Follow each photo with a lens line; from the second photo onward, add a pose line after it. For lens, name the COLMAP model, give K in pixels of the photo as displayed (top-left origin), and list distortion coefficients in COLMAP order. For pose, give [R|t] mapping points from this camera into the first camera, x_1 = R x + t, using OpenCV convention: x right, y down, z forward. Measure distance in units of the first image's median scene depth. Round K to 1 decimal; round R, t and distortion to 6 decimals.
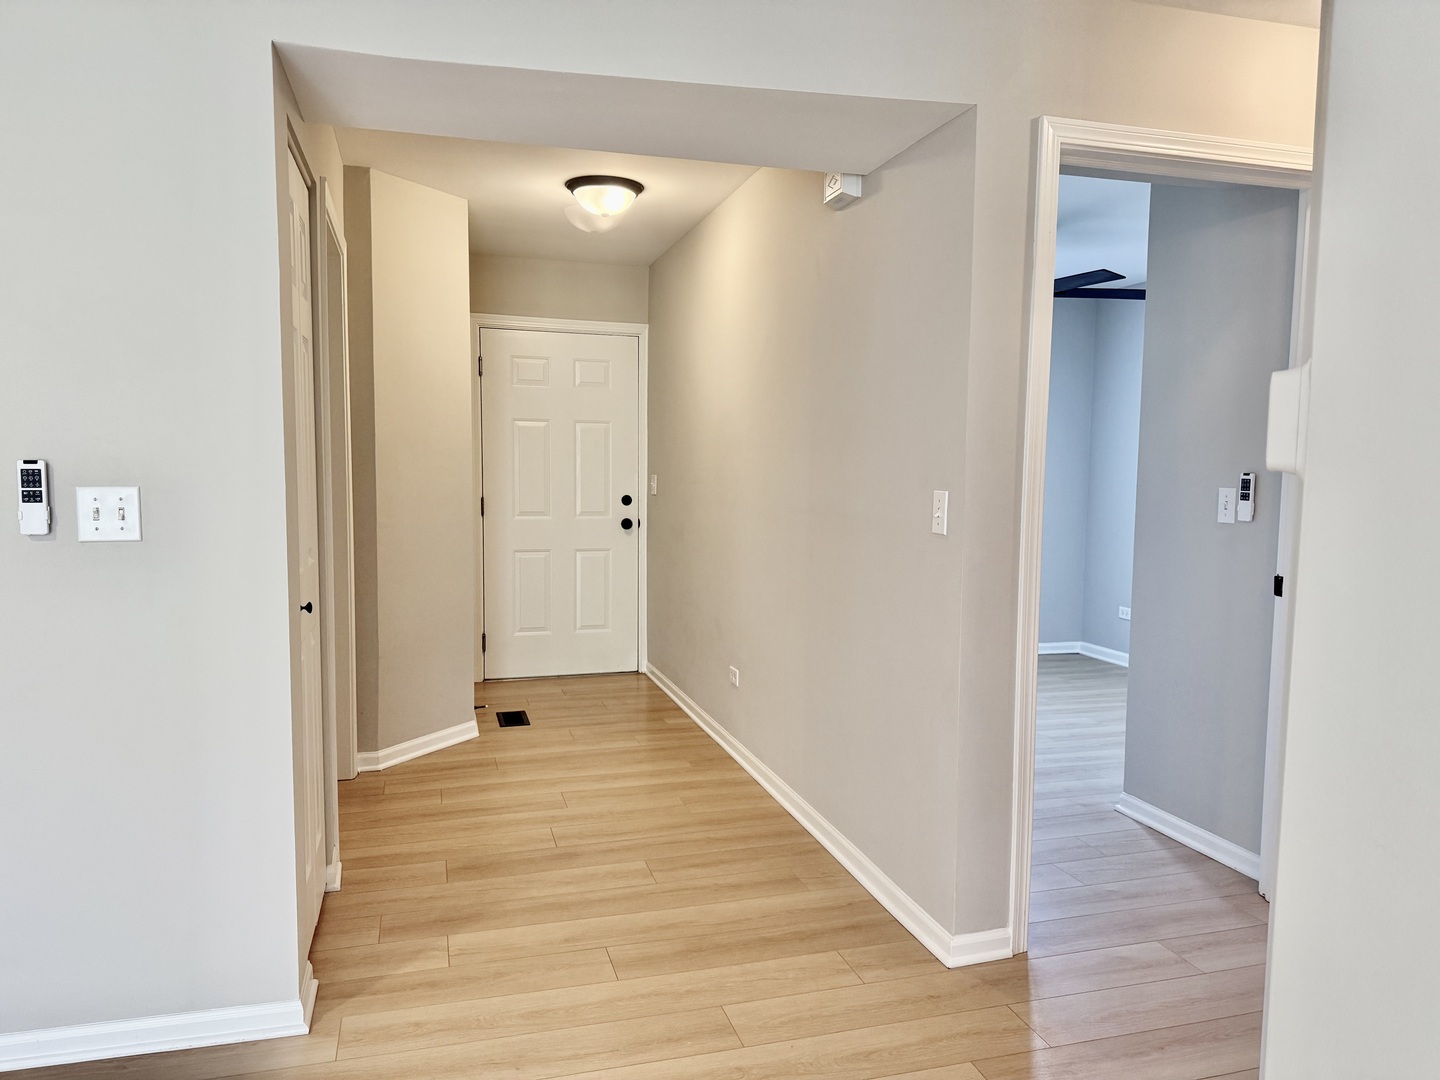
lens RADIAL K [[1016.4, 0, 720.0], [0, 1016.4, 540.0], [0, 0, 1]] dist [0.003798, 0.001625]
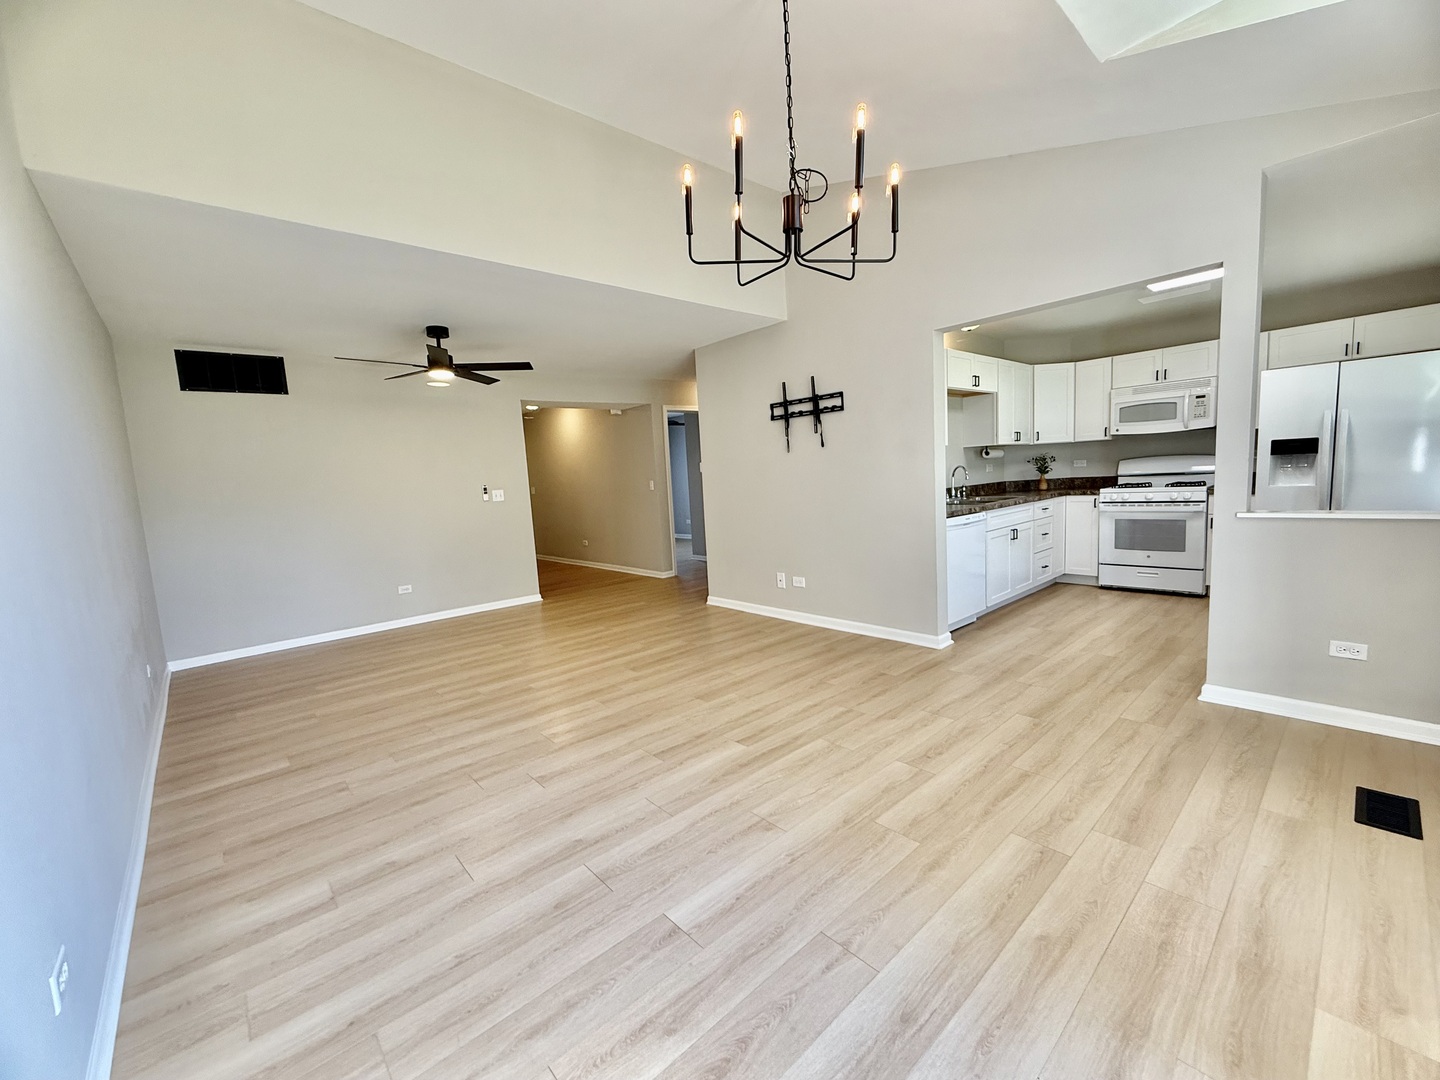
lens RADIAL K [[586.9, 0, 720.0], [0, 586.9, 540.0], [0, 0, 1]] dist [-0.007740, 0.000008]
pose [[0.900064, -0.109067, 0.421887, -0.590075], [0.100330, 0.994028, 0.042931, 0.121322], [-0.424050, 0.003687, 0.905631, -1.411376]]
